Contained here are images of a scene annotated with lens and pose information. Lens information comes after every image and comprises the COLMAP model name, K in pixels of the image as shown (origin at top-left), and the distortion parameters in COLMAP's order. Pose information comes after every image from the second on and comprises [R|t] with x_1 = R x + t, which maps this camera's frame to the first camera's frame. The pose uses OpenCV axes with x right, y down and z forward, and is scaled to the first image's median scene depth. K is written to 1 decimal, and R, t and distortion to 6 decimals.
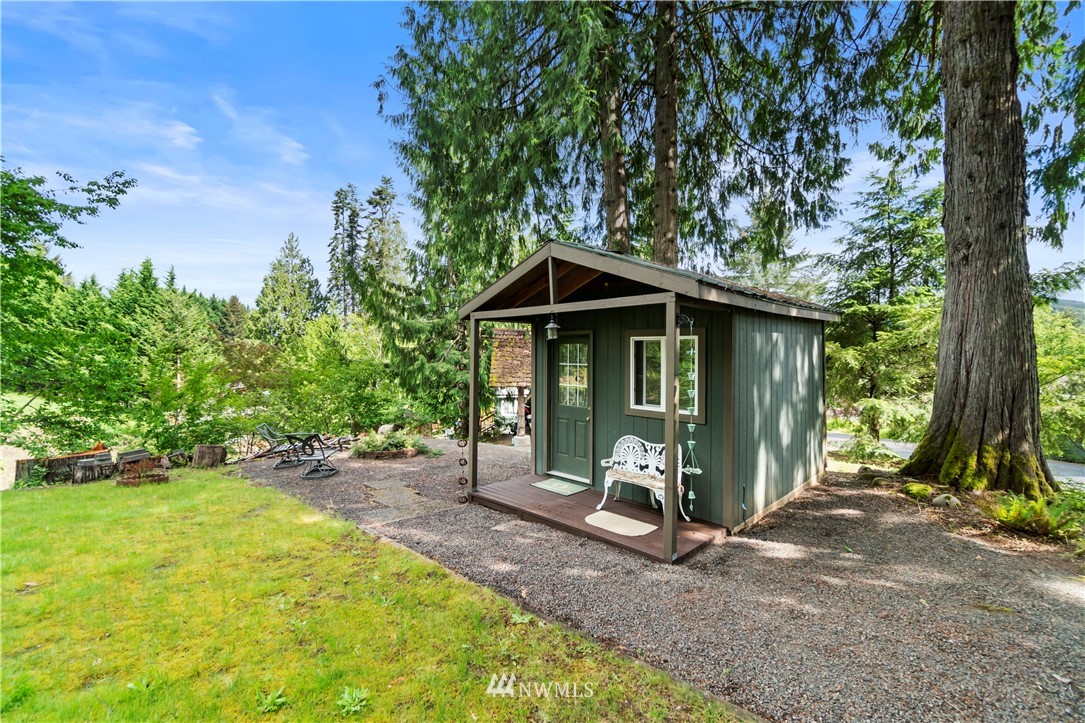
lens RADIAL K [[473.7, 0, 543.1], [0, 473.7, 362.3], [0, 0, 1]] dist [0.003406, 0.000320]
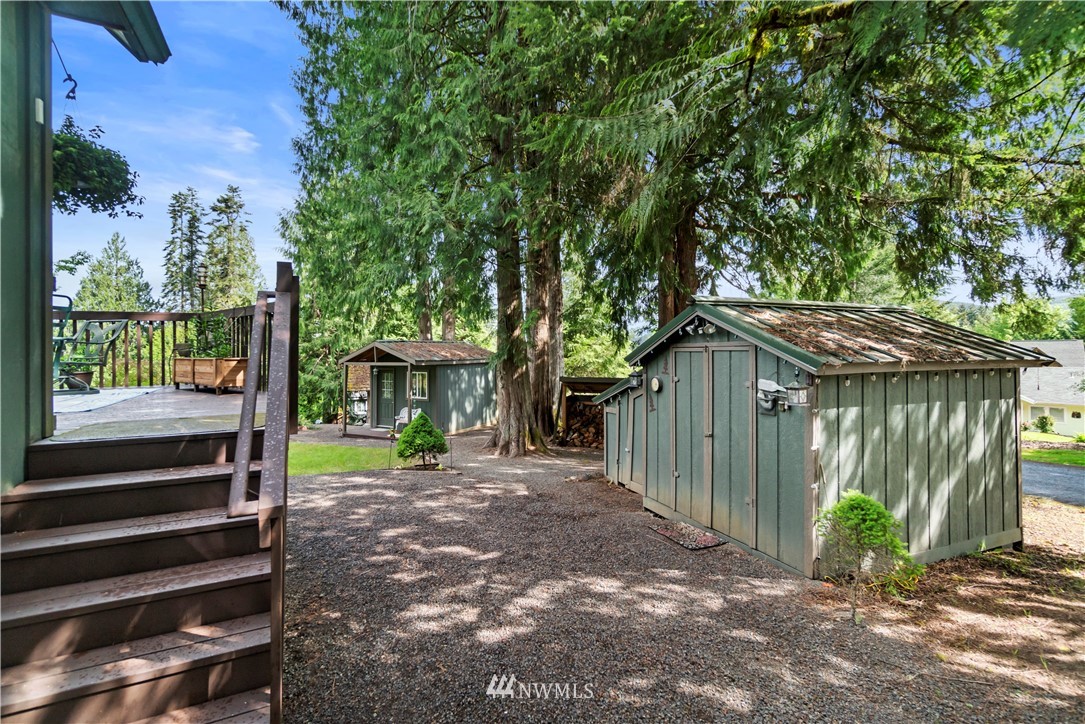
lens RADIAL K [[473.7, 0, 542.3], [0, 473.7, 367.6], [0, 0, 1]] dist [0.003406, 0.000320]
pose [[0.959320, 0.000613, 0.282320, 0.012674], [-0.000483, 1.000000, -0.000529, -0.006415], [-0.282321, 0.000371, 0.959320, -0.142046]]
